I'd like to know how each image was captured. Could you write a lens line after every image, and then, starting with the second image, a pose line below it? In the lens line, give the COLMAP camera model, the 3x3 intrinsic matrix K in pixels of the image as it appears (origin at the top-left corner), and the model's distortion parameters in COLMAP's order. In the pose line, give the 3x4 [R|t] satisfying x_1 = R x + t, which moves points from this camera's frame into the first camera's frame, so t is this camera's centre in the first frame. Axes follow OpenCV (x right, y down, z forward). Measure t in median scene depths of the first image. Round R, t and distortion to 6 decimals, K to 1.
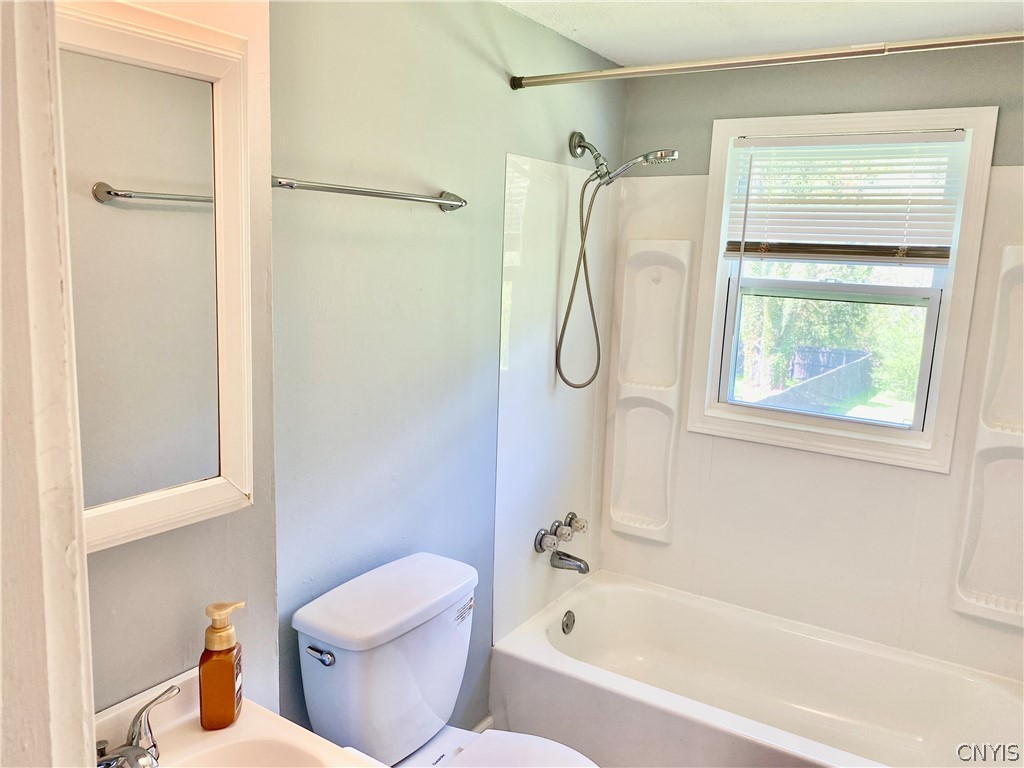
lens RADIAL K [[797.0, 0, 512.0], [0, 797.0, 384.0], [0, 0, 1]] dist [0.096676, -0.180279]
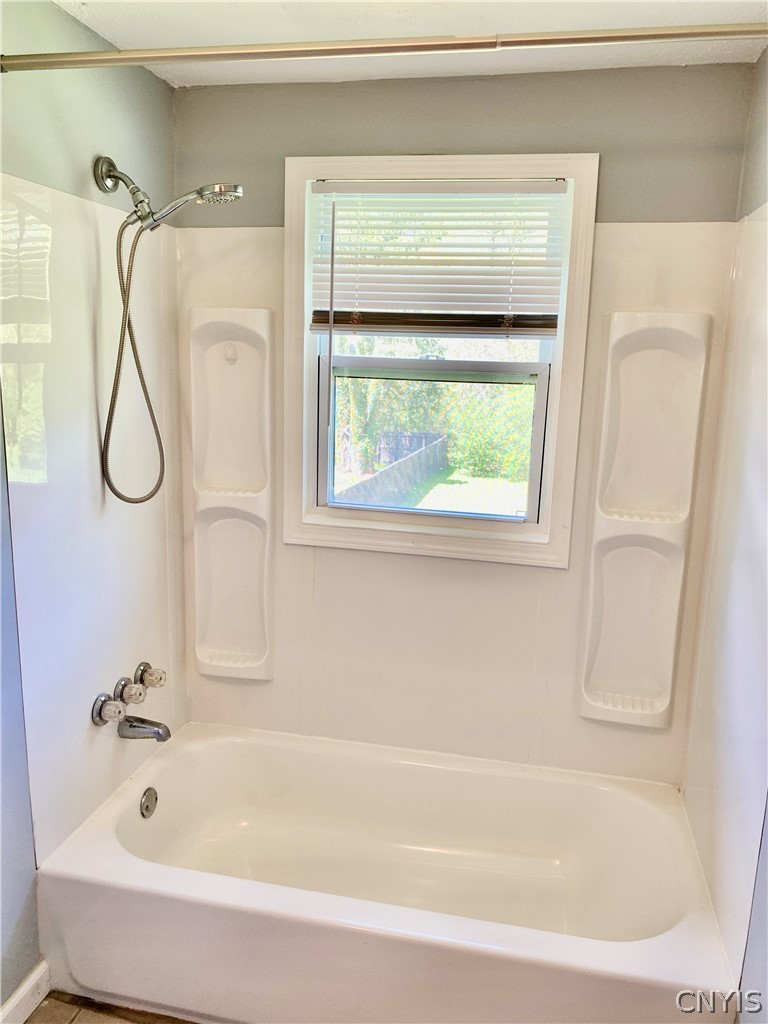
lens RADIAL K [[797.0, 0, 391.4], [0, 797.0, 509.4], [0, 0, 1]] dist [0.096676, -0.180279]
pose [[0.937298, -0.079033, 0.339450, 0.049723], [0.064595, 0.996469, 0.053642, -0.014382], [-0.342491, -0.028352, 0.939093, 0.201509]]
